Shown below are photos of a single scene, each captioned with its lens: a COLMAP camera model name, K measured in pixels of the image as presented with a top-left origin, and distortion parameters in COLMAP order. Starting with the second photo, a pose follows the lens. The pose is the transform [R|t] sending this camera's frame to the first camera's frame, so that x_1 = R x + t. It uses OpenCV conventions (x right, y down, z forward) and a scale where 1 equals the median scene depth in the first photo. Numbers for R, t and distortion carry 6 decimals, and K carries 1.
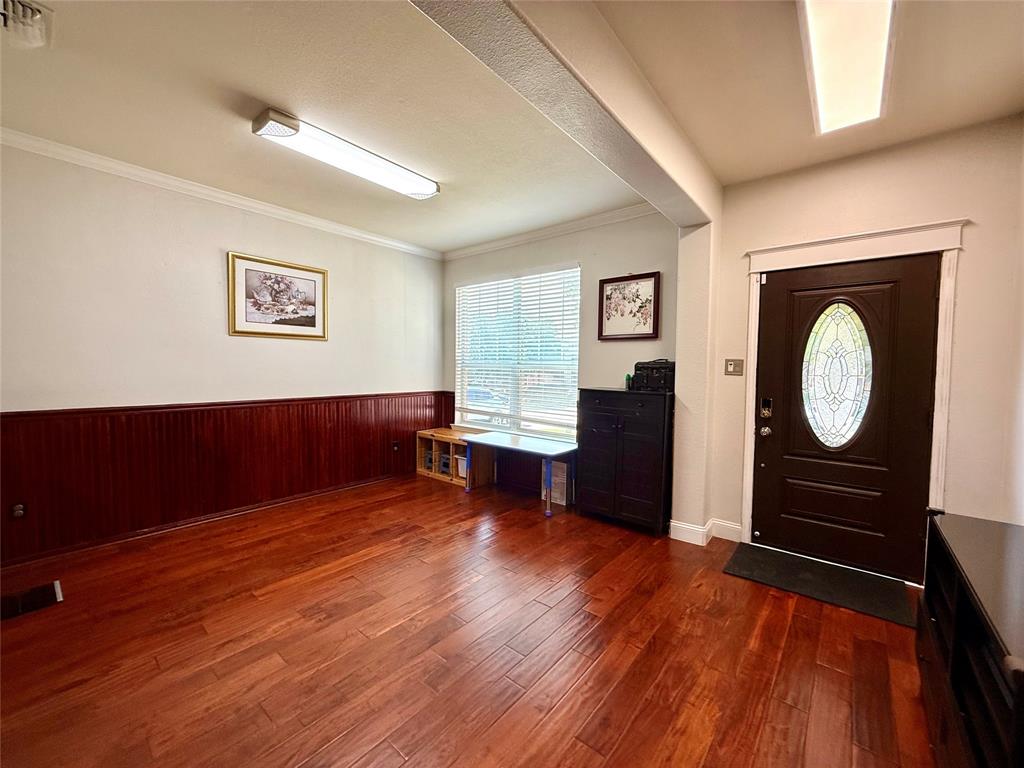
lens RADIAL K [[412.5, 0, 512.0], [0, 412.5, 384.0], [0, 0, 1]] dist [-0.000794, 0.000083]
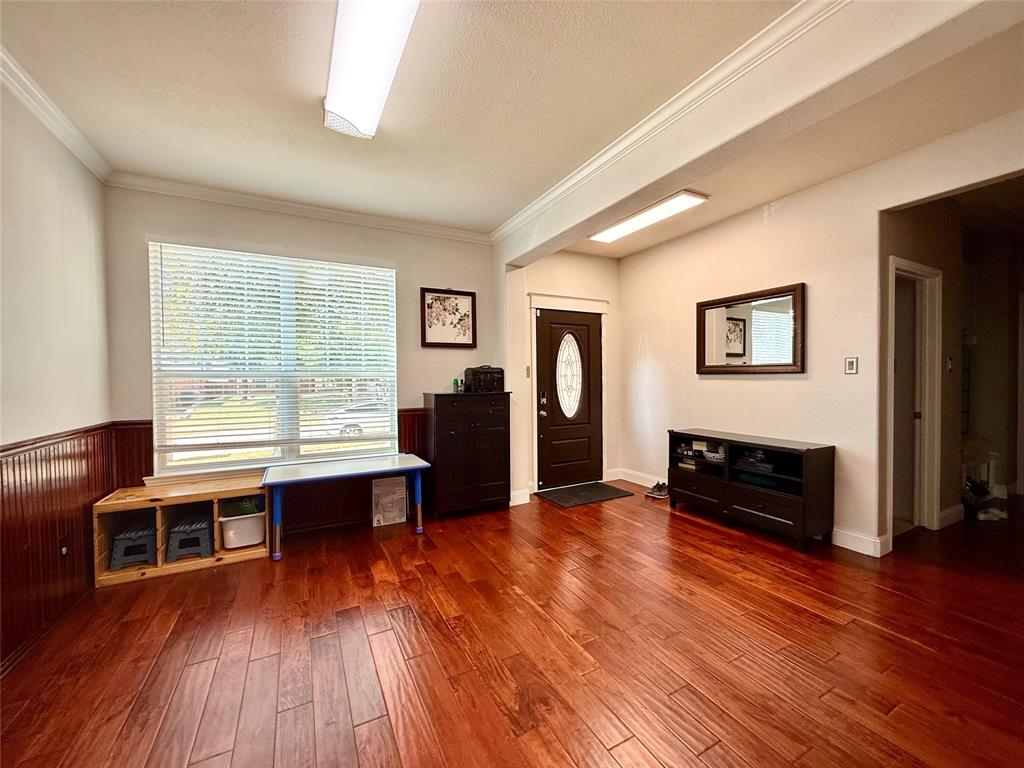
lens RADIAL K [[412.5, 0, 512.0], [0, 412.5, 384.0], [0, 0, 1]] dist [-0.000794, 0.000083]
pose [[0.371578, -0.035561, 0.927721, -0.667804], [0.051778, 0.998505, 0.017535, -0.021557], [-0.926957, 0.041520, 0.372863, 0.432779]]
